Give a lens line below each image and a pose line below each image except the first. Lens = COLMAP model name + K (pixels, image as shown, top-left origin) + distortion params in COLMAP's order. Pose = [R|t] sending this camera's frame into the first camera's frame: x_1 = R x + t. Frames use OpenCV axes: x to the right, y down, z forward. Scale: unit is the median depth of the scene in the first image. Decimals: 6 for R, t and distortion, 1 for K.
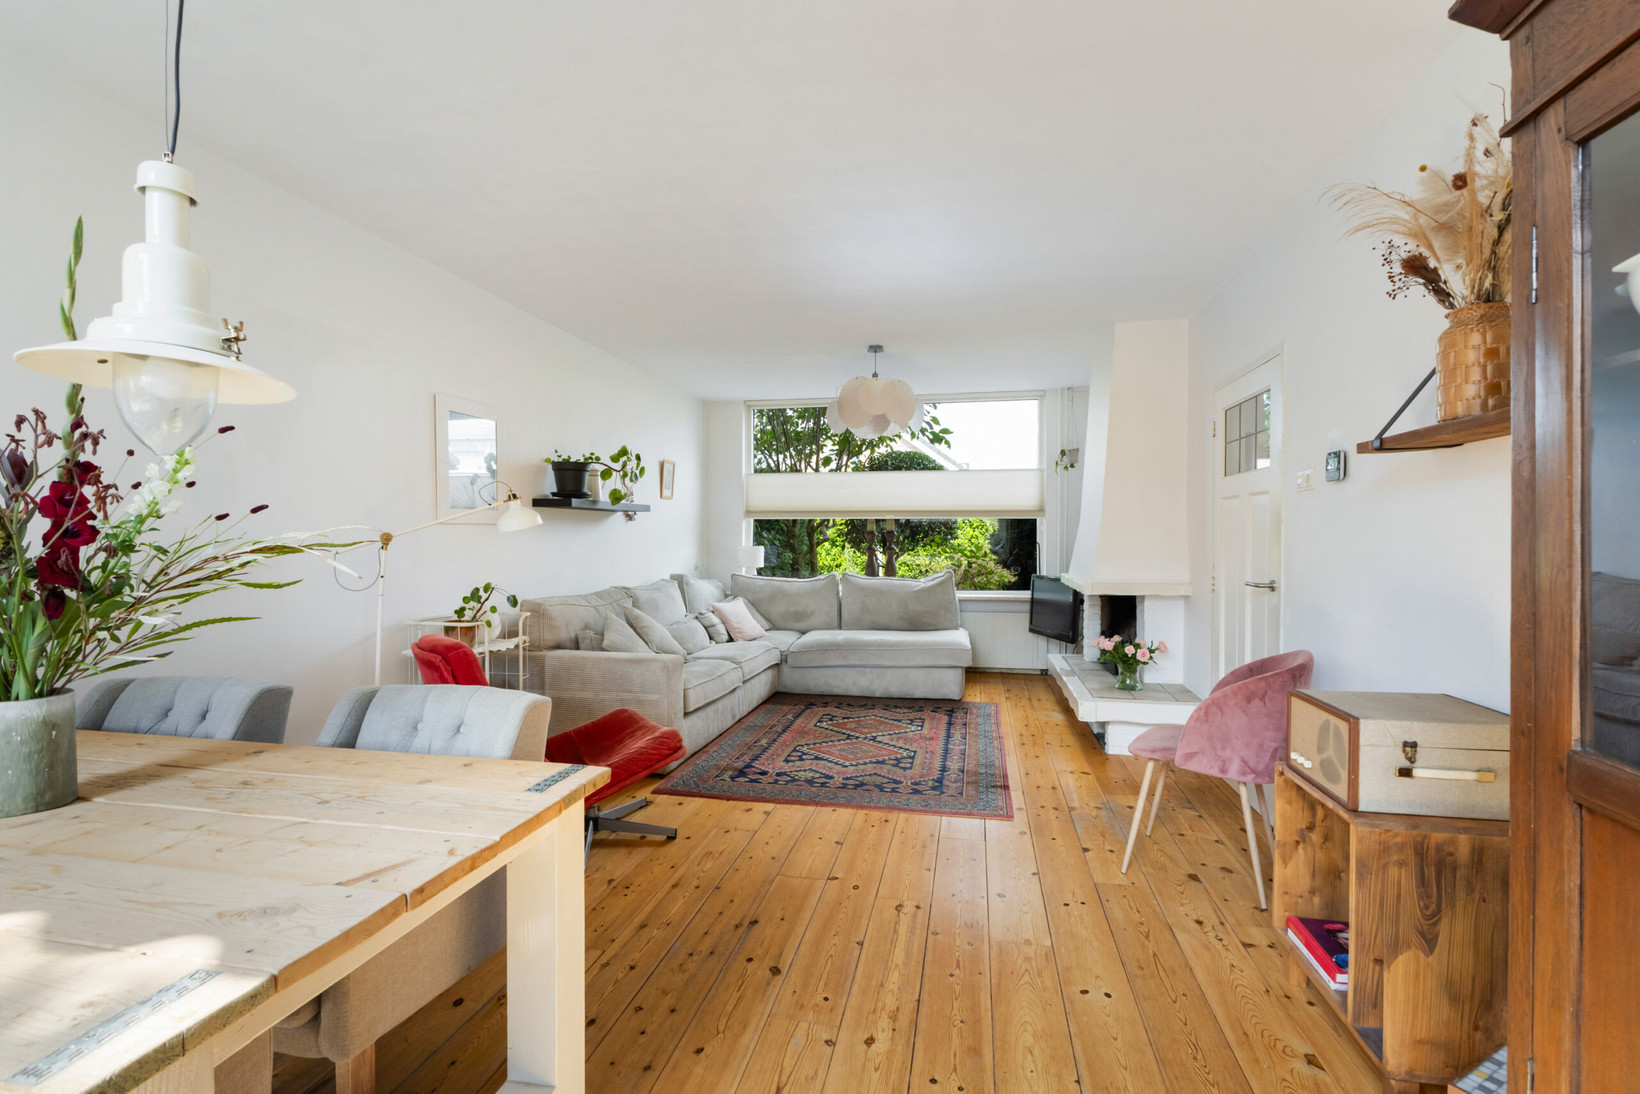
lens RADIAL K [[746.6, 0, 823.8], [0, 746.6, 553.5], [0, 0, 1]] dist [-0.008876, -0.000303]
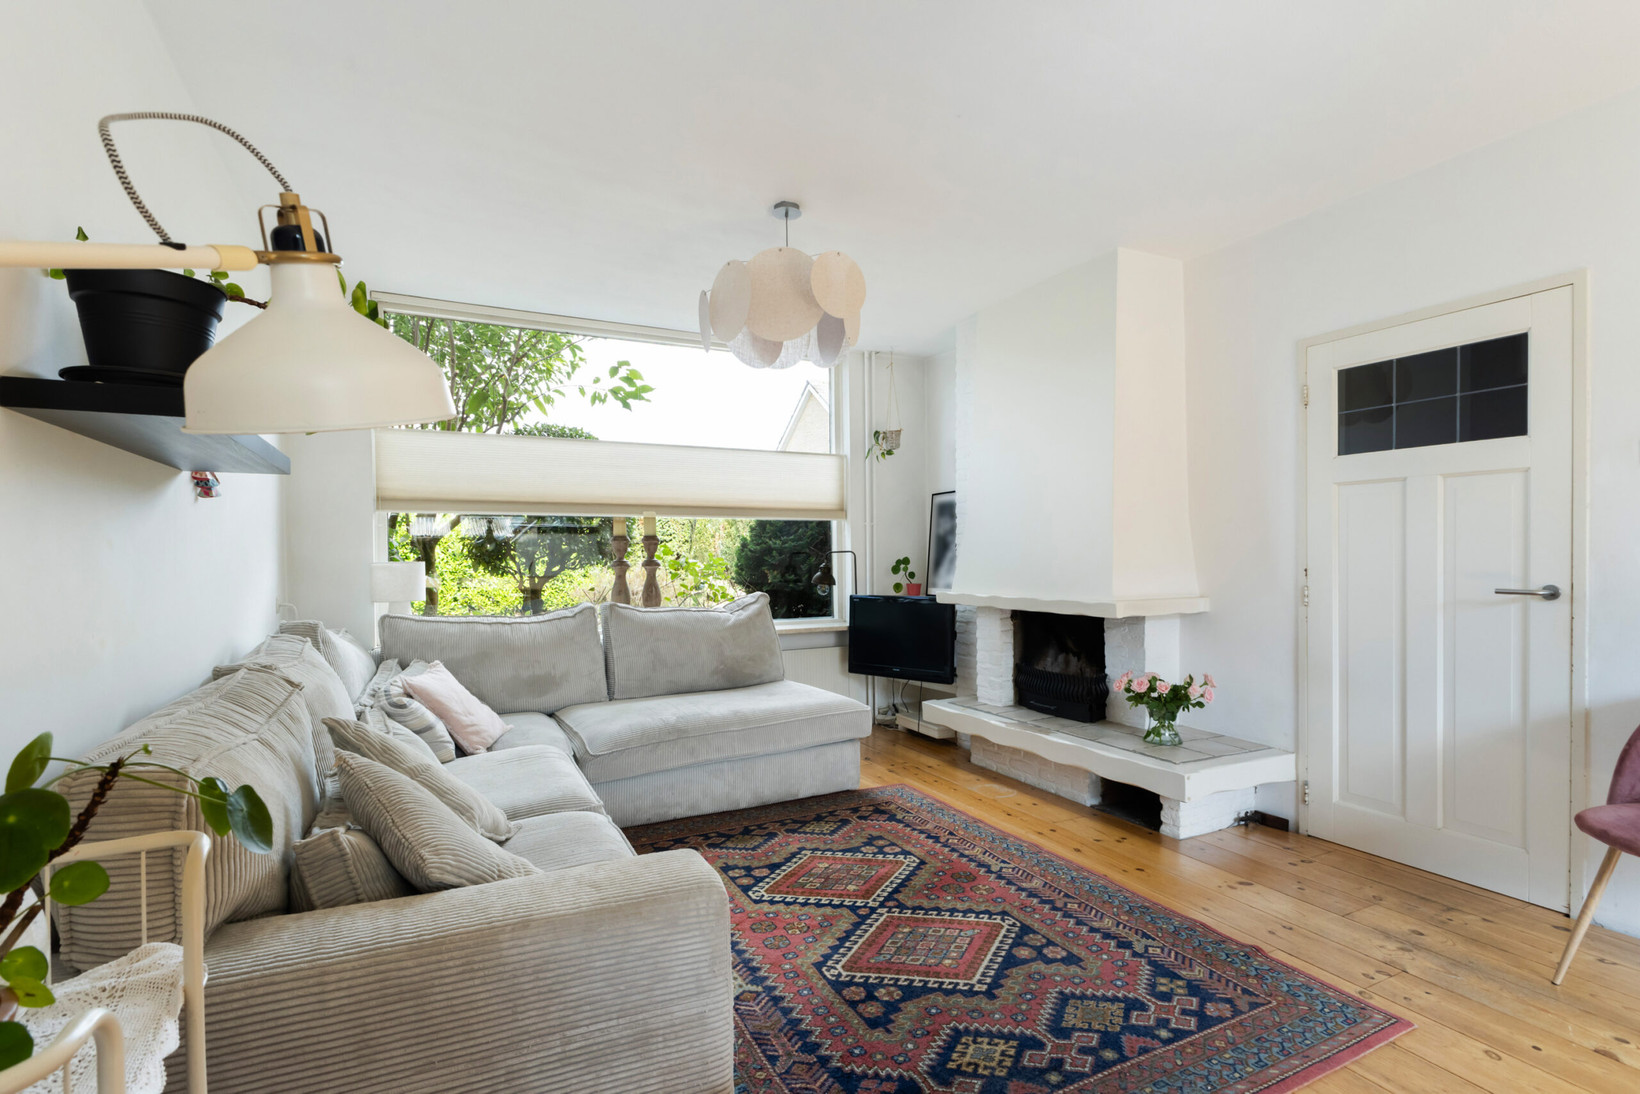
lens RADIAL K [[782.1, 0, 817.7], [0, 782.1, 565.4], [0, 0, 1]] dist [0.000006, -0.001087]
pose [[0.785658, -0.013765, 0.618508, -0.382095], [0.021860, 0.999746, -0.005519, 0.004036], [-0.618275, 0.017856, 0.785759, 0.677013]]
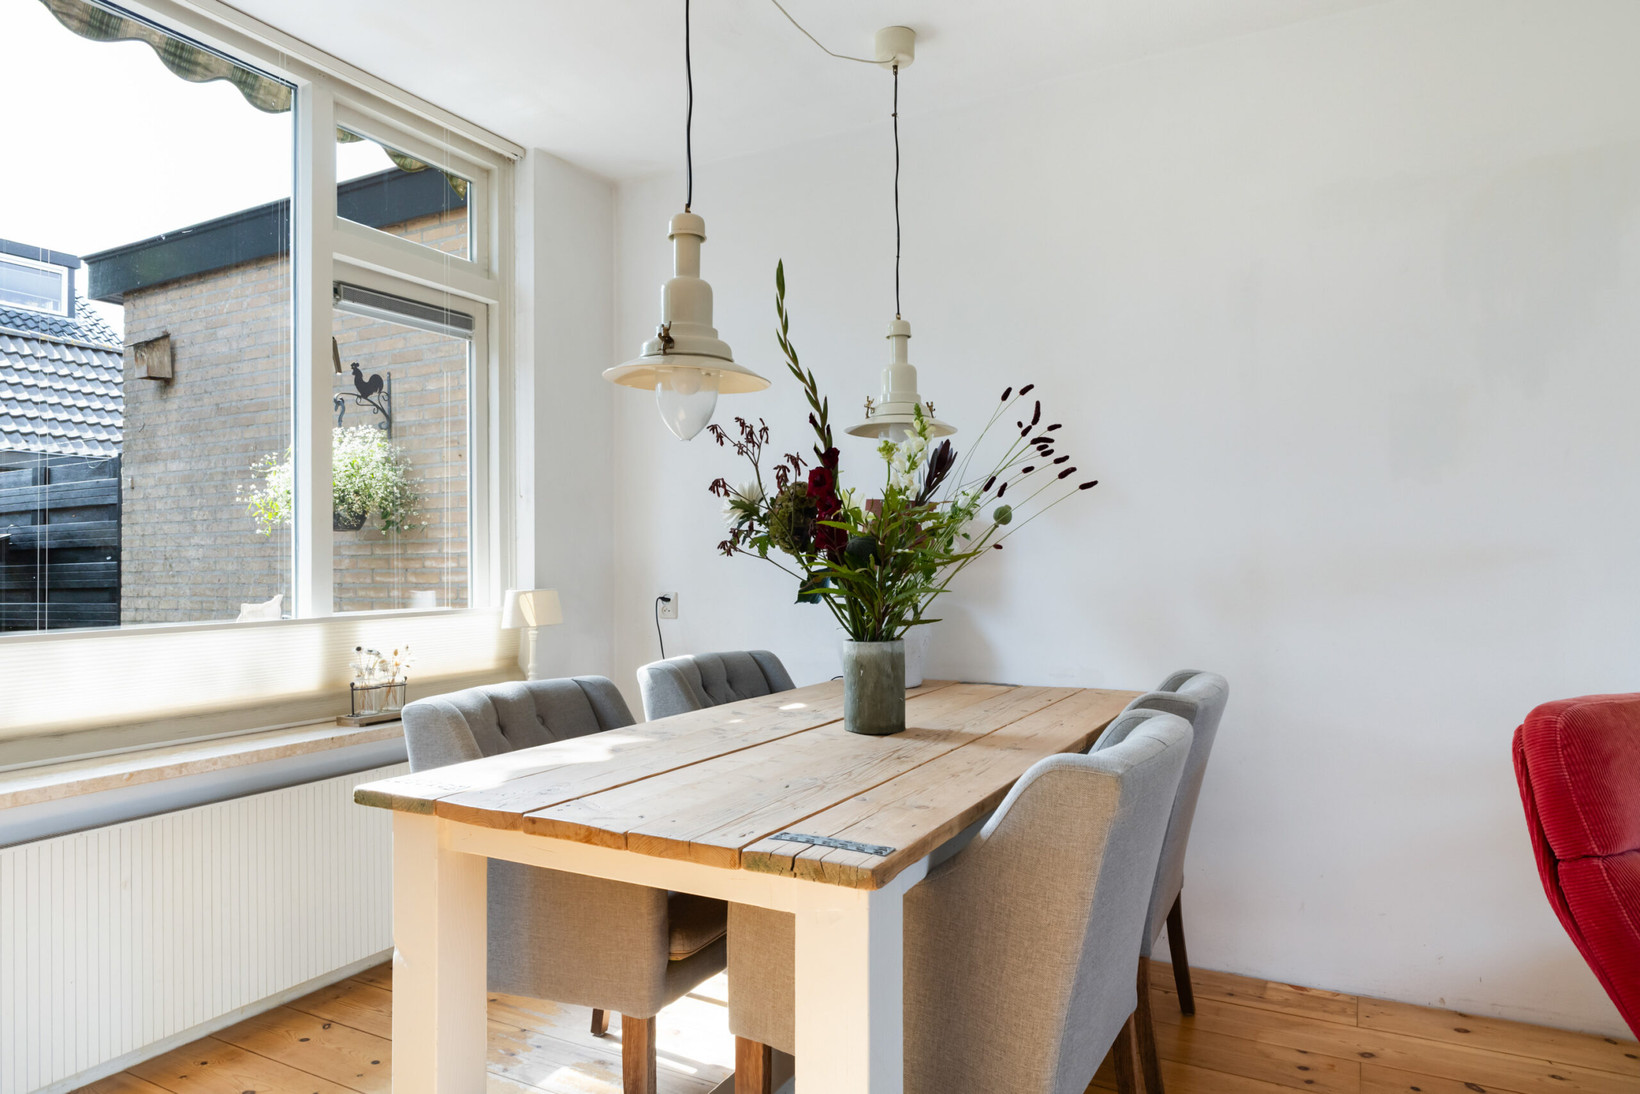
lens RADIAL K [[1001.6, 0, 822.8], [0, 1001.6, 545.8], [0, 0, 1]] dist [0.004521, -0.003239]
pose [[-0.291294, -0.015331, -0.956511, 0.190036], [-0.011060, 0.999859, -0.012658, 0.019106], [0.956570, 0.006892, -0.291422, 0.477929]]
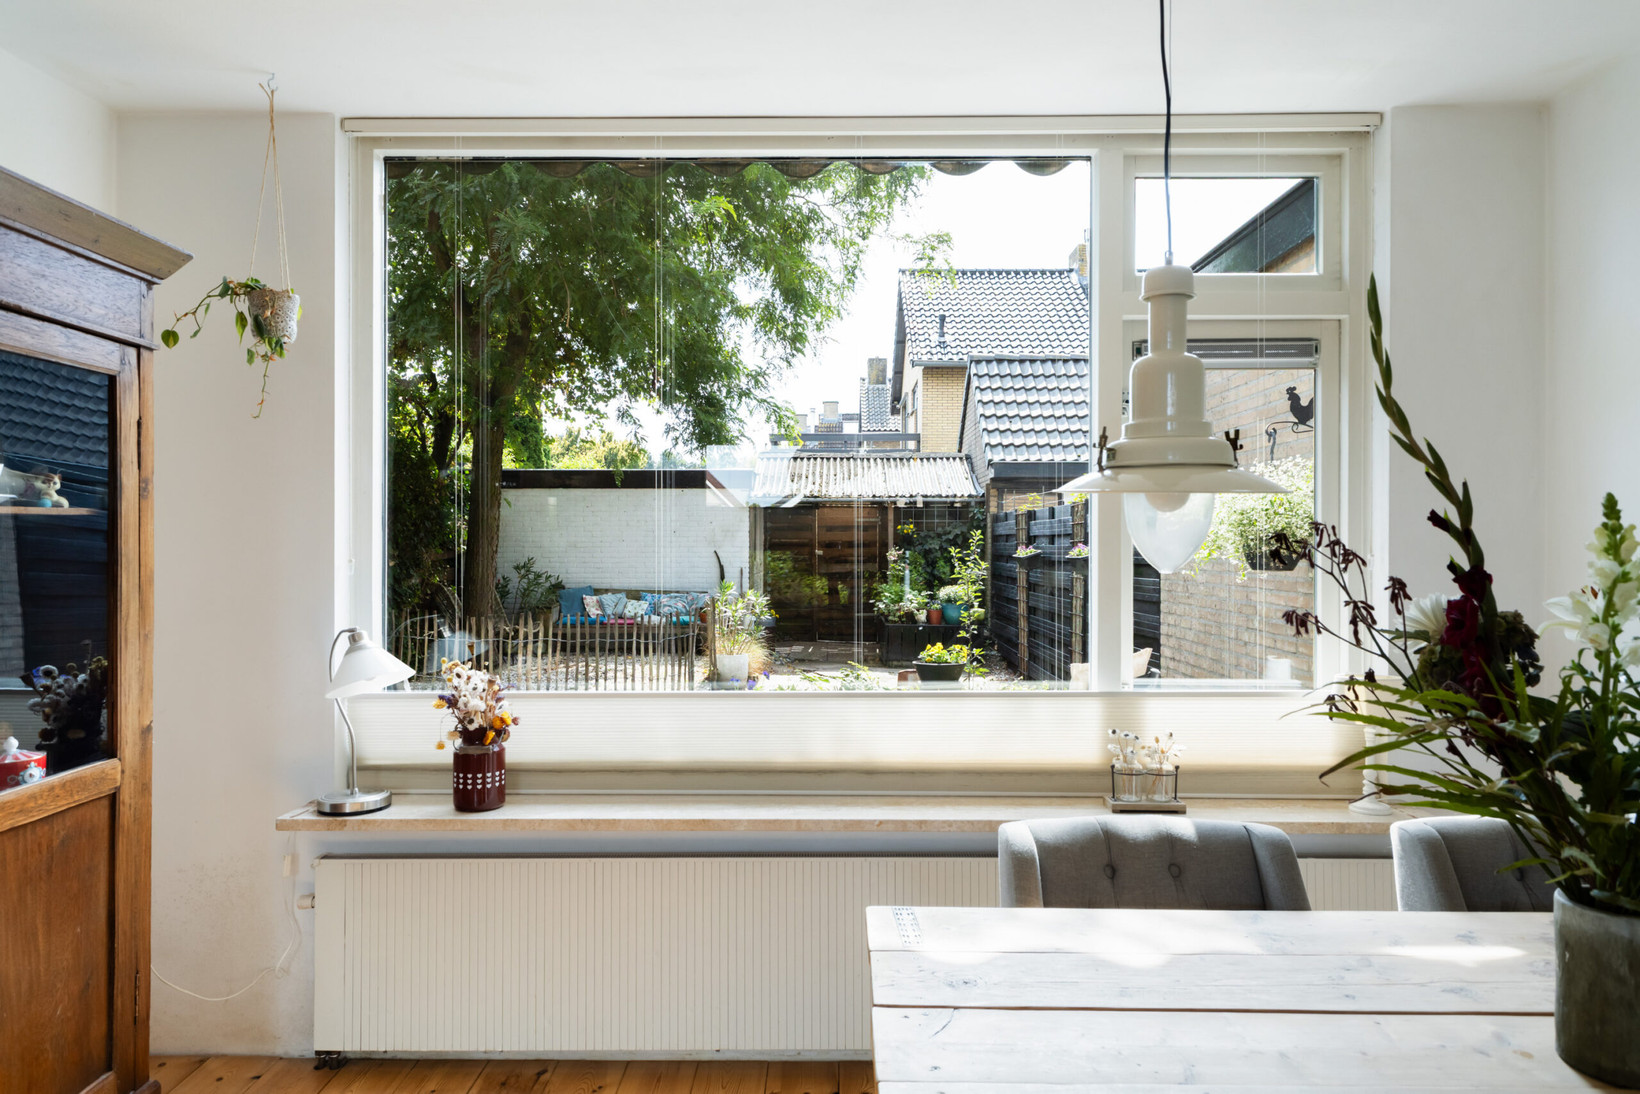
lens RADIAL K [[1041.8, 0, 820.0], [0, 1041.8, 547.0], [0, 0, 1]] dist [-0.002093, 0.001526]
pose [[-0.982853, 0.000288, -0.184390, -0.057399], [-0.004087, 0.999719, 0.023345, -0.053182], [0.184345, 0.023699, -0.982576, 0.613154]]
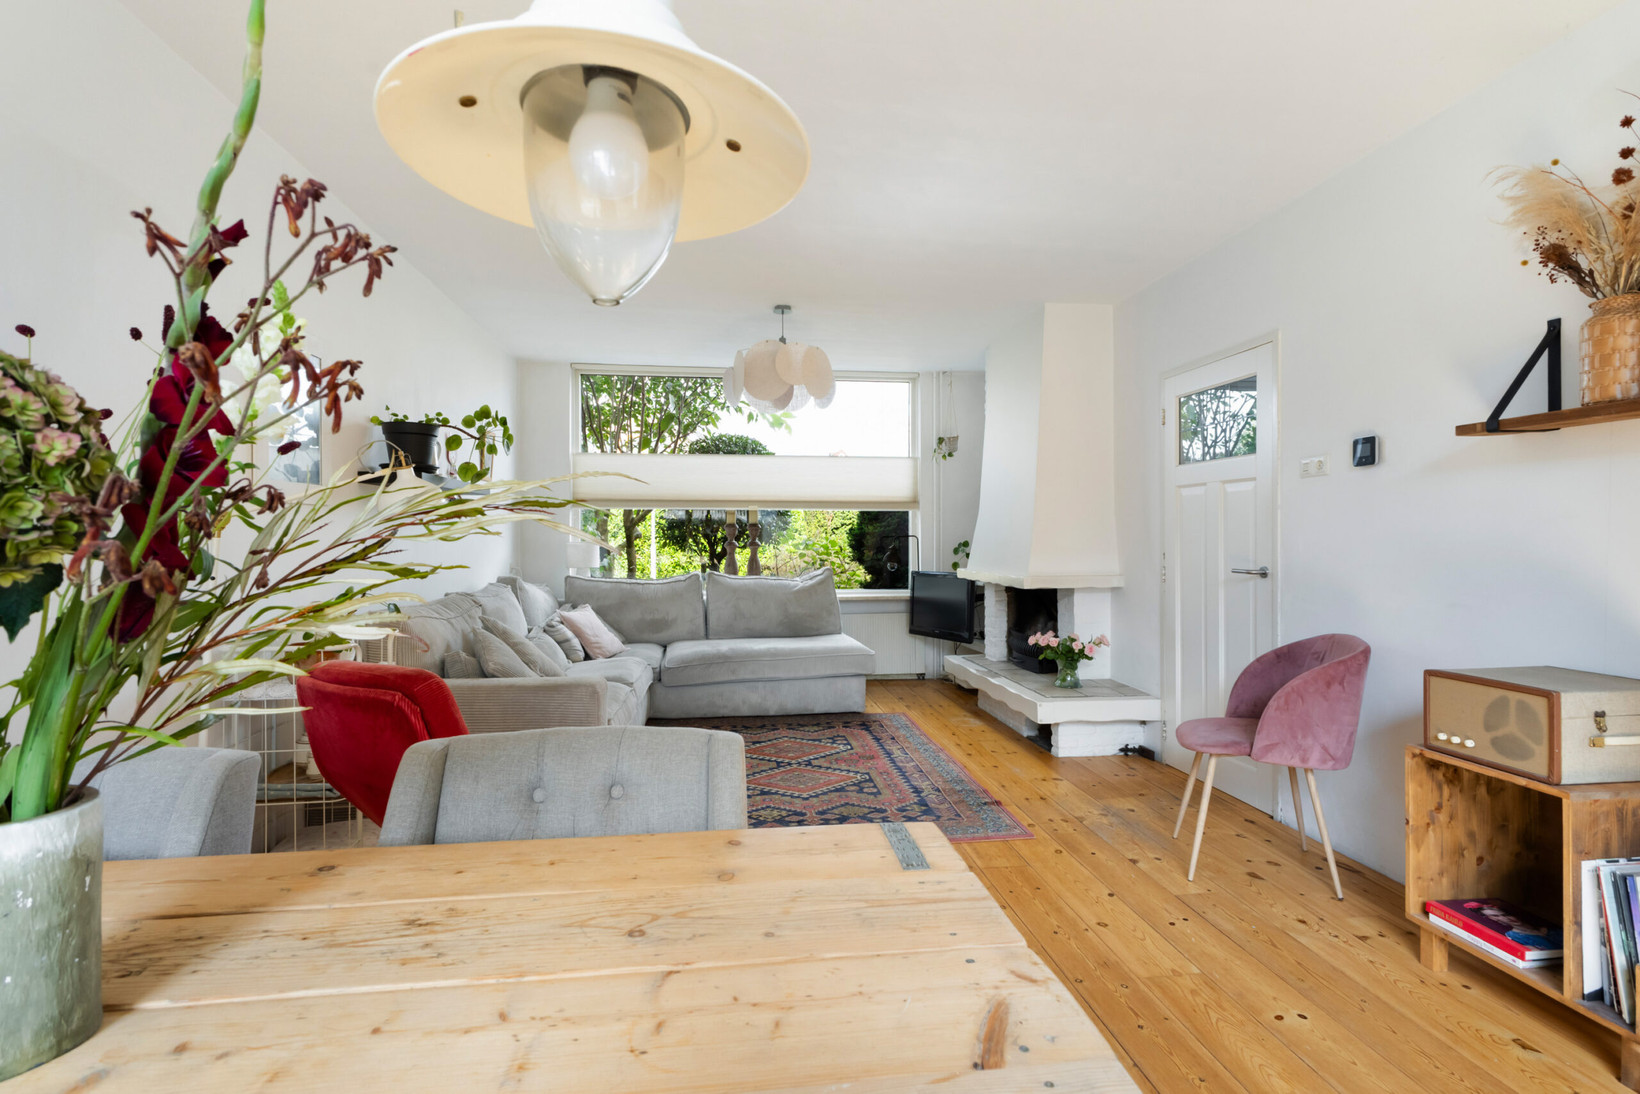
lens RADIAL K [[826.7, 0, 827.3], [0, 826.7, 541.0], [0, 0, 1]] dist [0.014942, -0.009441]
pose [[0.944845, -0.002283, 0.327511, -0.257757], [0.008286, 0.999822, -0.016934, 0.012366], [-0.327414, 0.018714, 0.944696, 0.111693]]
